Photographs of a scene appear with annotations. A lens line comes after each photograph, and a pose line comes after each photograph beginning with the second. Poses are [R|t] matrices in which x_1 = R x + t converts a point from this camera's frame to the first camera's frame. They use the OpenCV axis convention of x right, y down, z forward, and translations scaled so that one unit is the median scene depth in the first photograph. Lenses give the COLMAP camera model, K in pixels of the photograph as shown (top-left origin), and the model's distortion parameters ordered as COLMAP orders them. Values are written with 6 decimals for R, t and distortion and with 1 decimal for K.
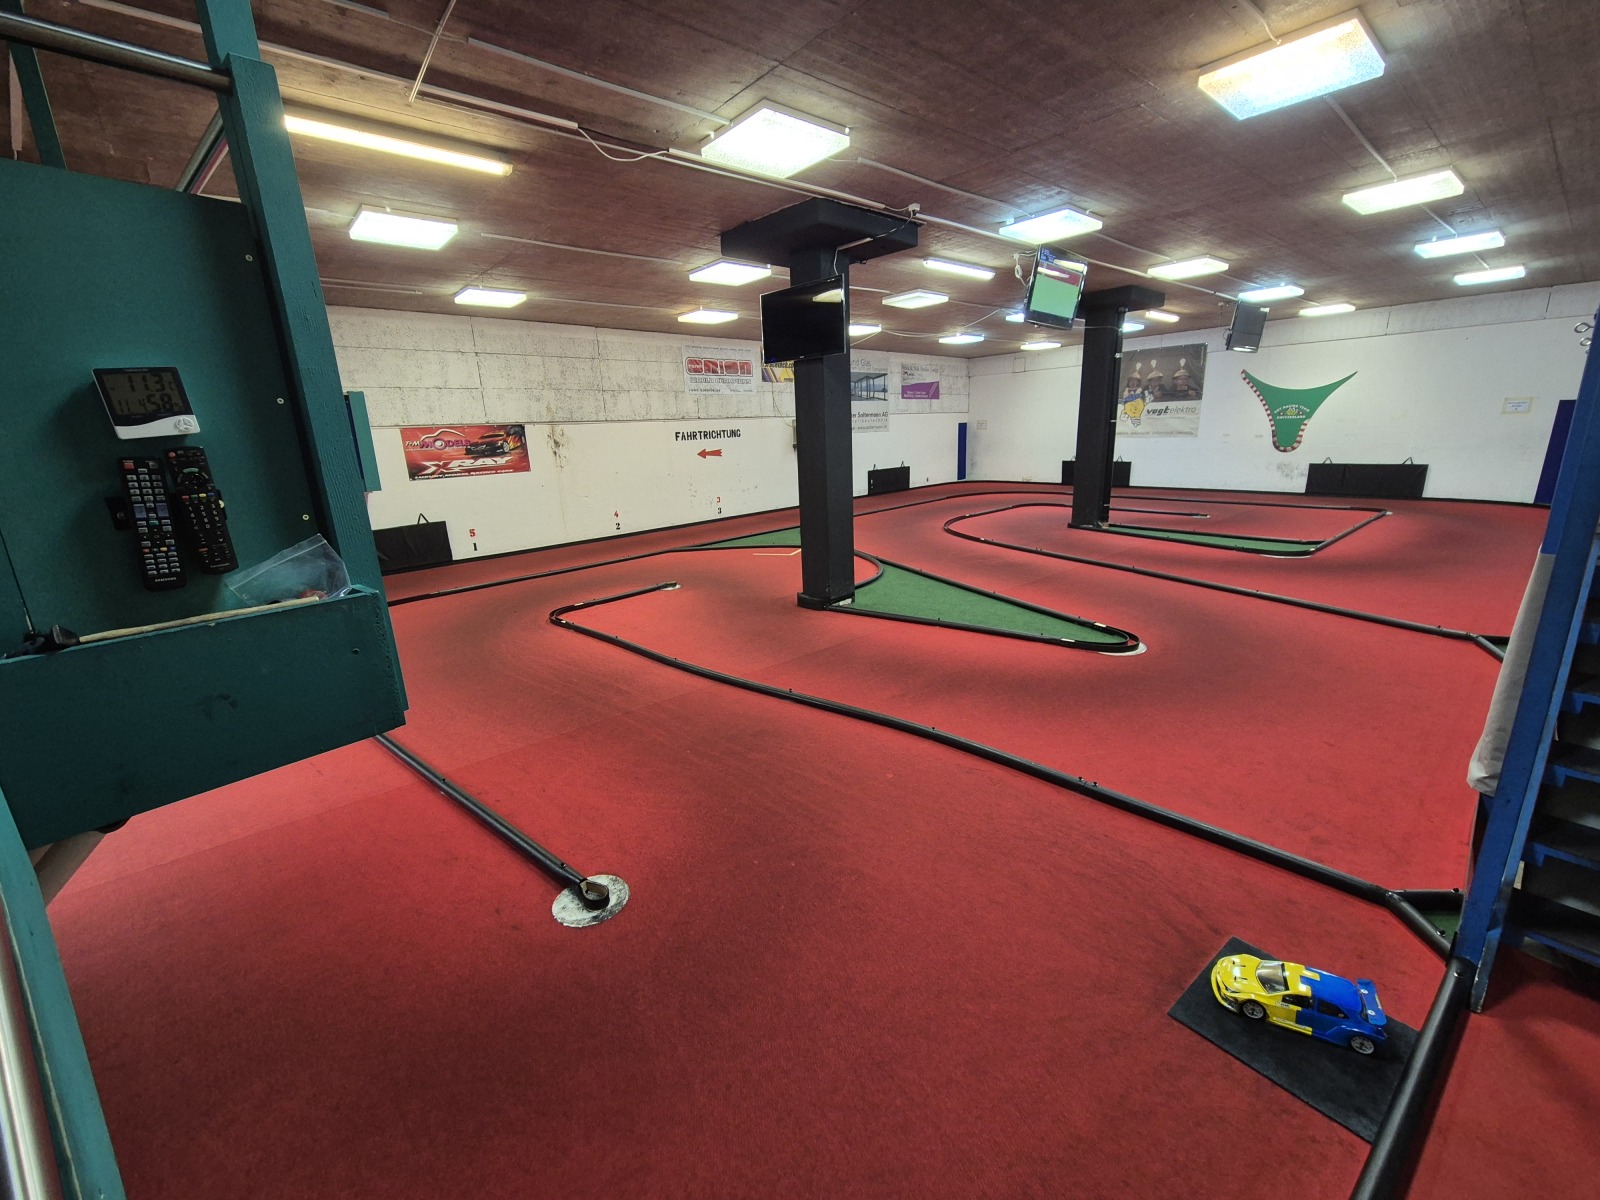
lens RADIAL K [[661.7, 0, 798.4], [0, 661.7, 604.4], [0, 0, 1]] dist [0.001997, 0.000662]
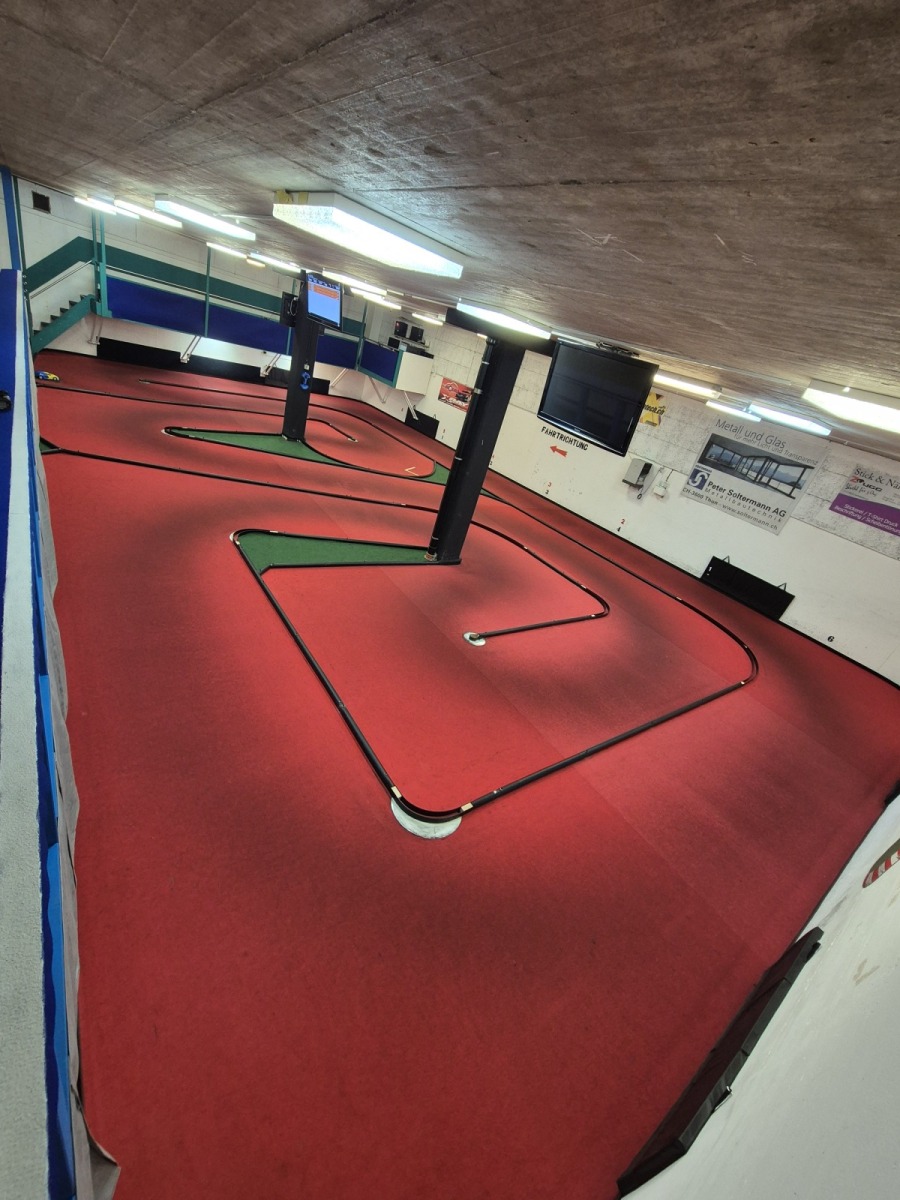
lens RADIAL K [[496.3, 0, 453.8], [0, 496.3, 605.9], [0, 0, 1]] dist [0.001997, 0.000662]
pose [[-0.100049, 0.483216, -0.869766, 1.000768], [-0.510618, 0.725326, 0.461706, -0.375622], [0.853967, 0.490311, 0.174171, 0.816723]]
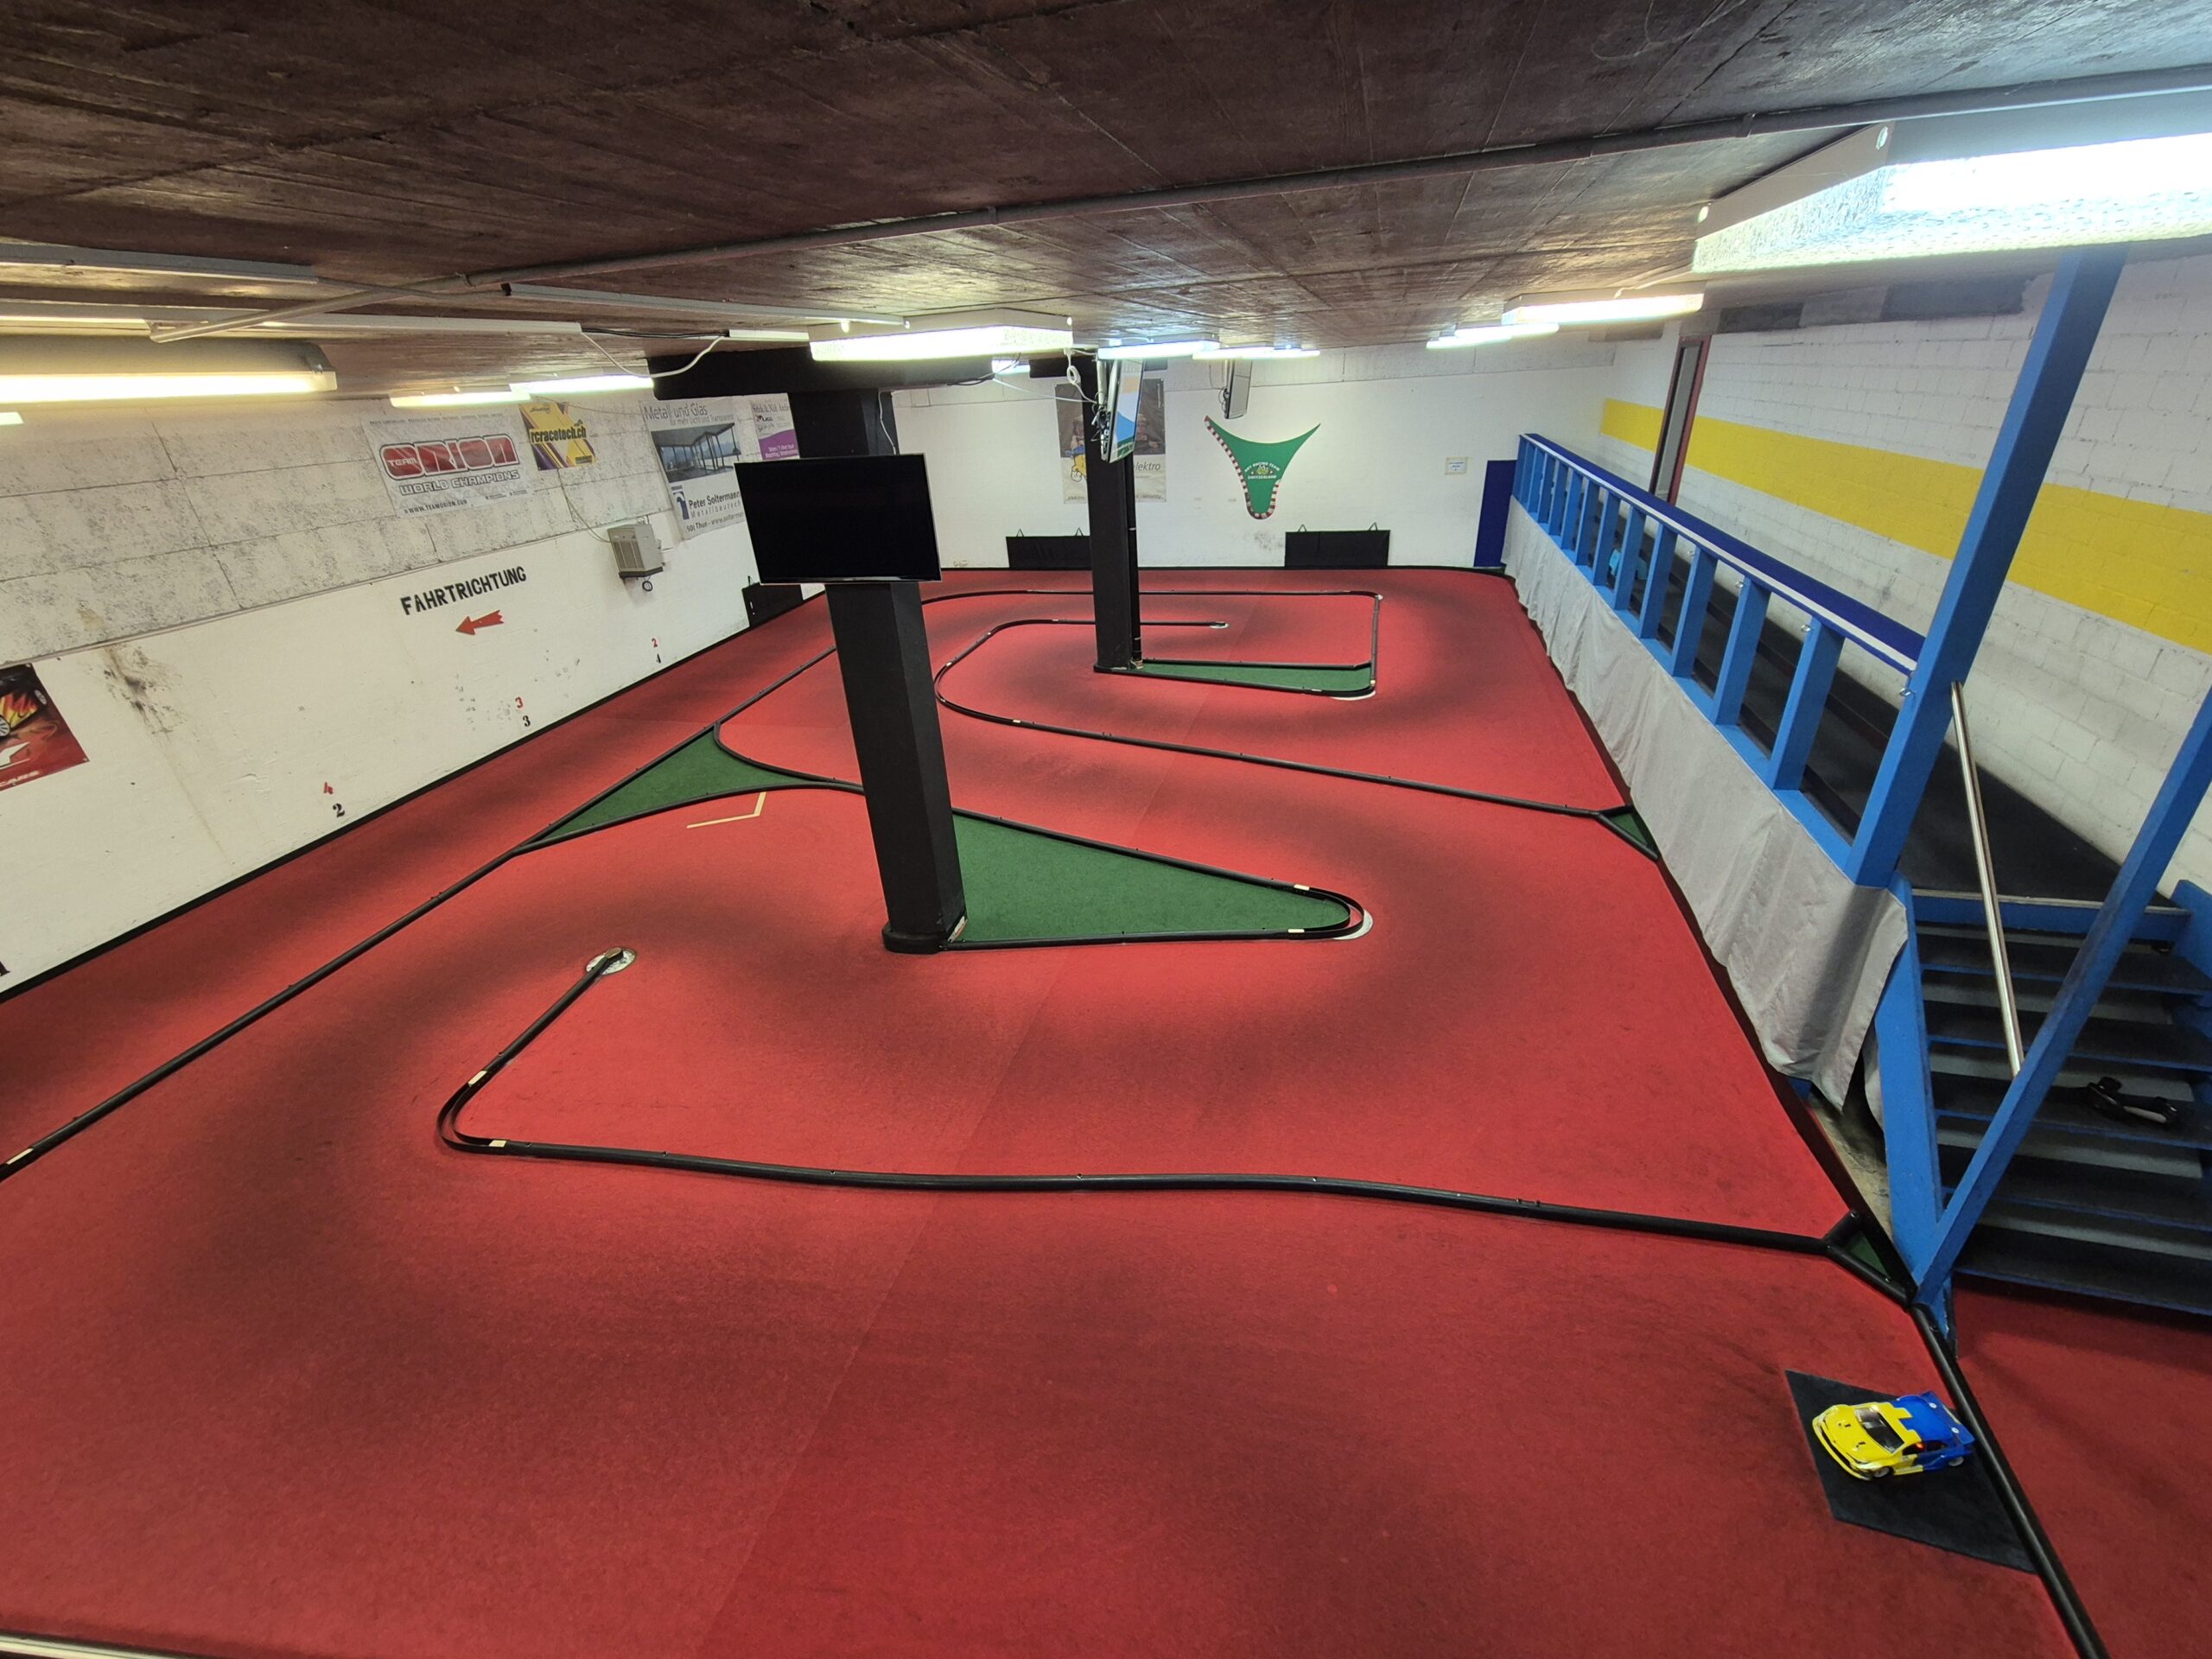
lens RADIAL K [[914.8, 0, 1111.9], [0, 914.8, 837.7], [0, 0, 1]] dist [0.001997, 0.000662]
pose [[0.827050, -0.259336, 0.498732, -0.129851], [0.167360, 0.960585, 0.221960, -0.145116], [-0.536637, -0.100104, 0.837854, 0.086096]]
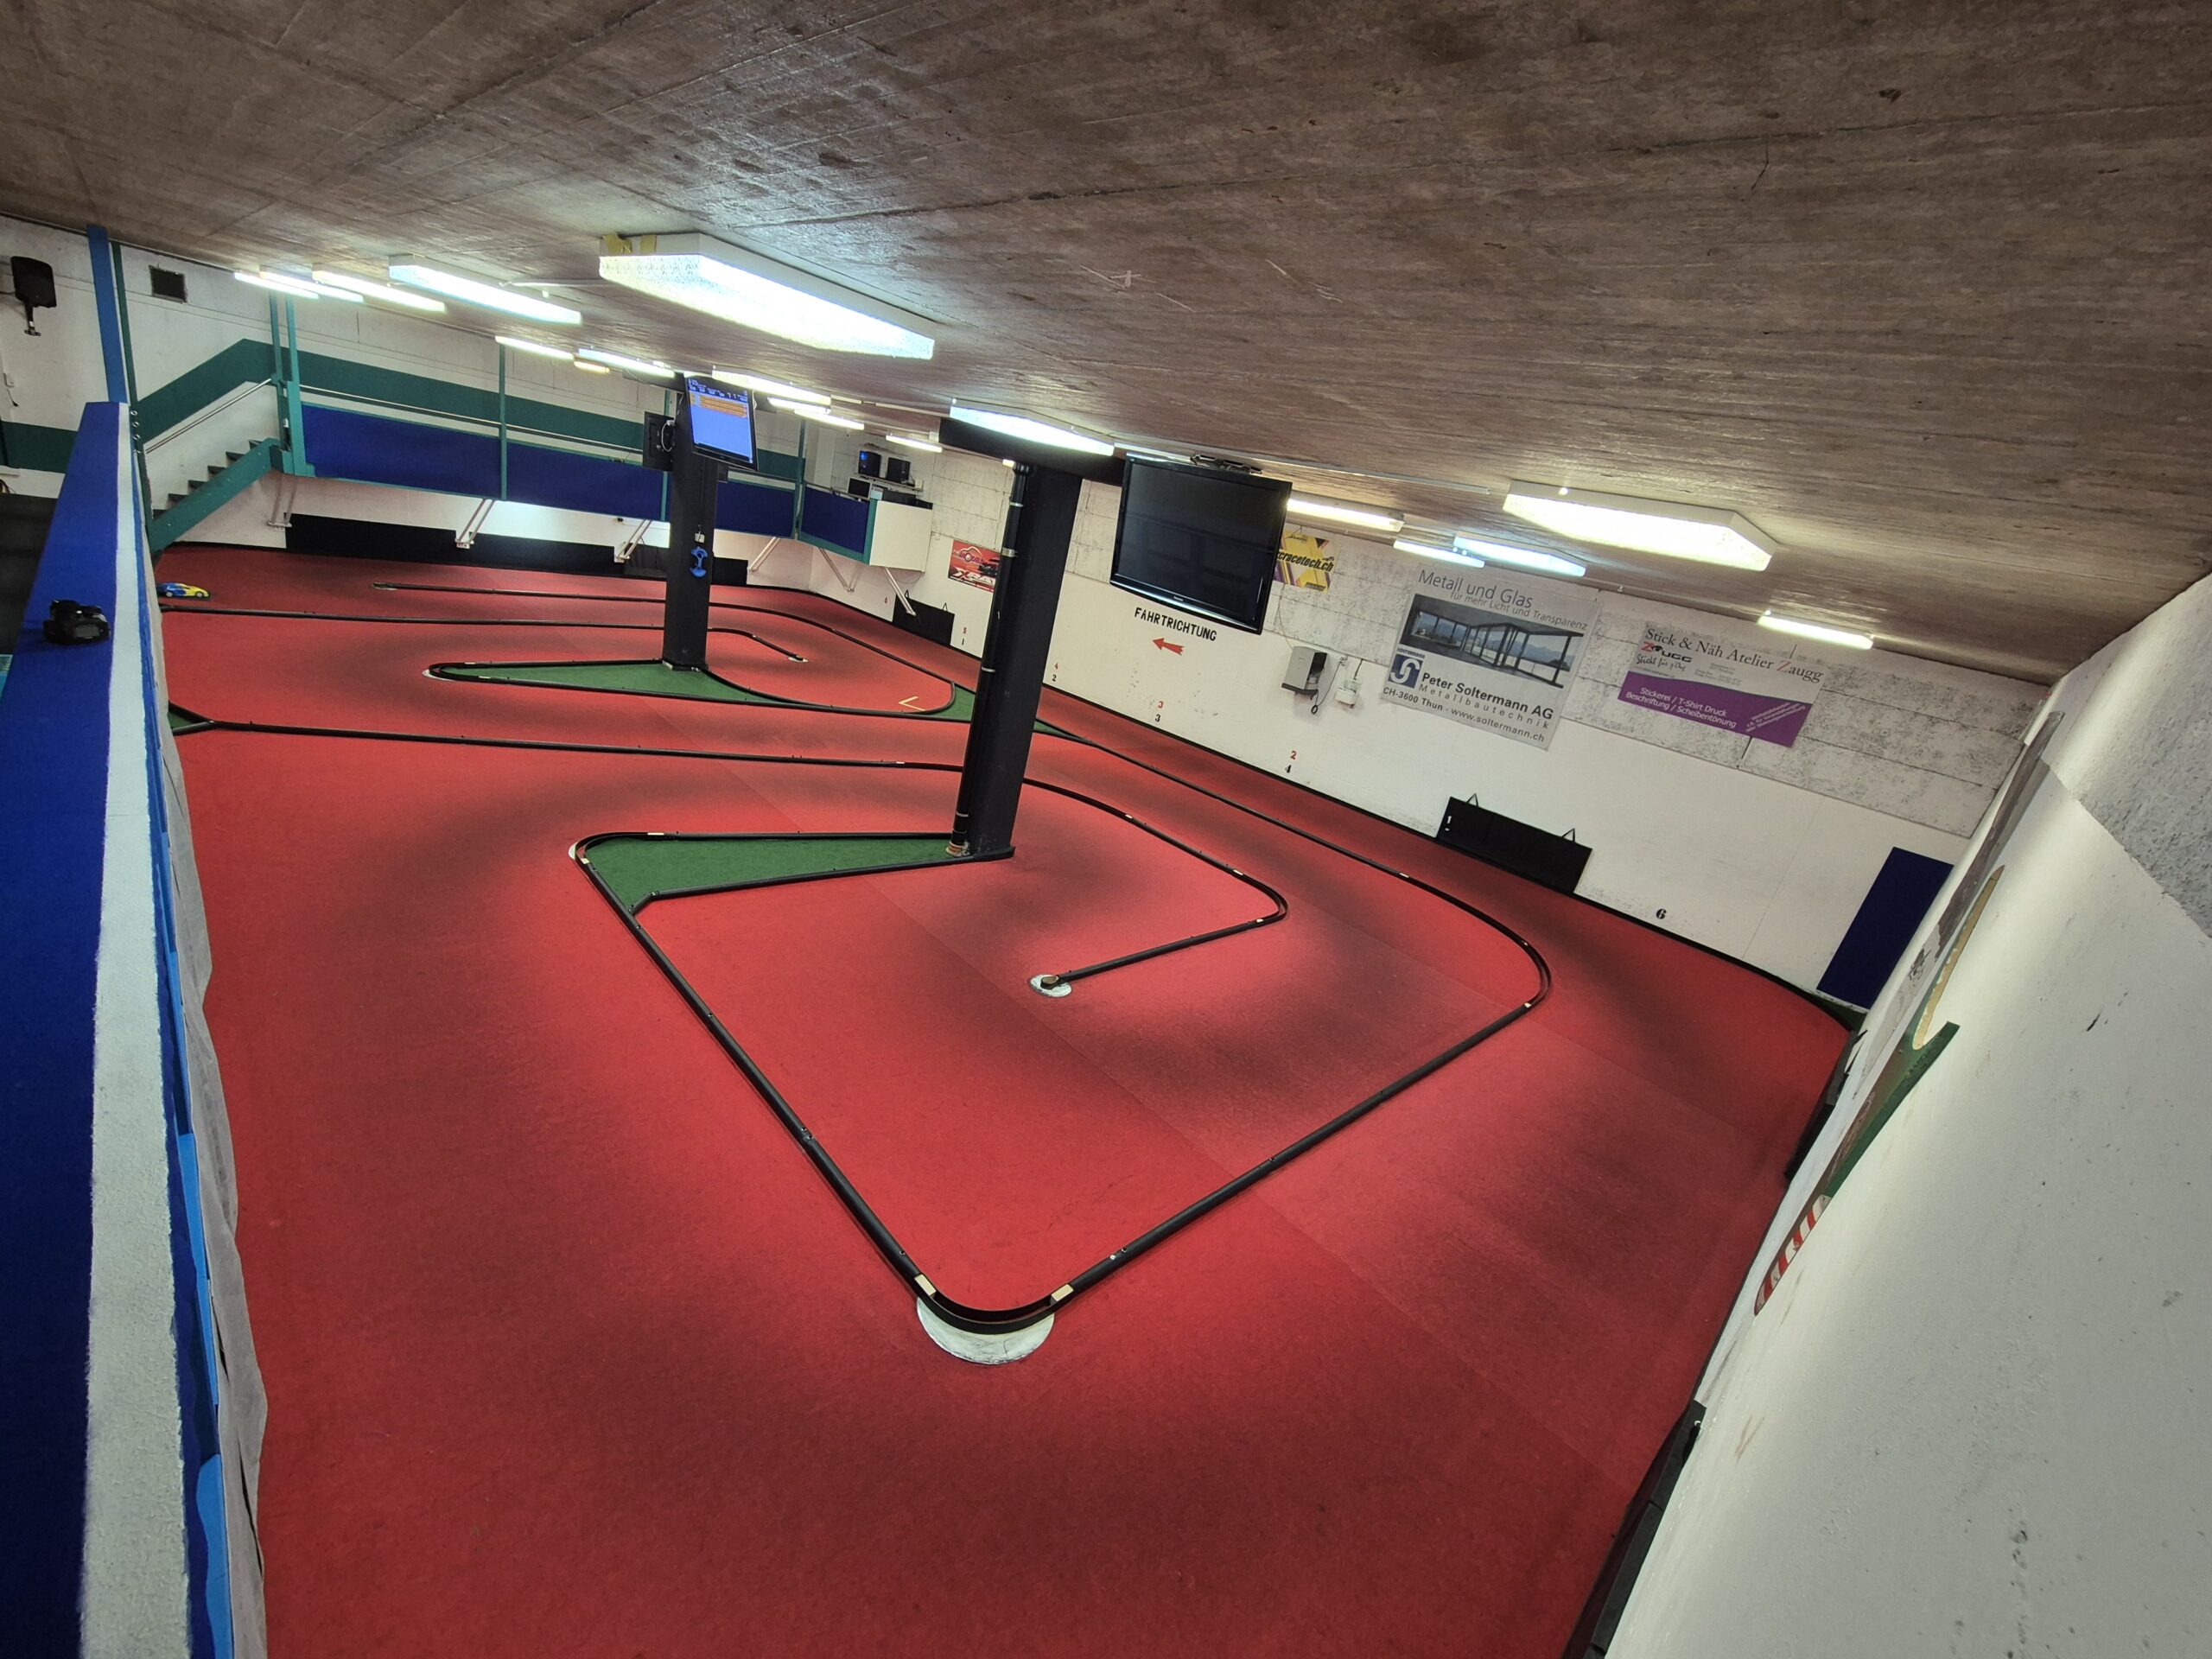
lens RADIAL K [[914.8, 0, 1112.3], [0, 914.8, 840.7], [0, 0, 1]] dist [0.001997, 0.000662]
pose [[0.042806, 0.386379, -0.921346, 1.015786], [-0.461360, 0.825622, 0.324801, -0.376071], [0.886180, 0.411169, 0.213602, 0.829012]]
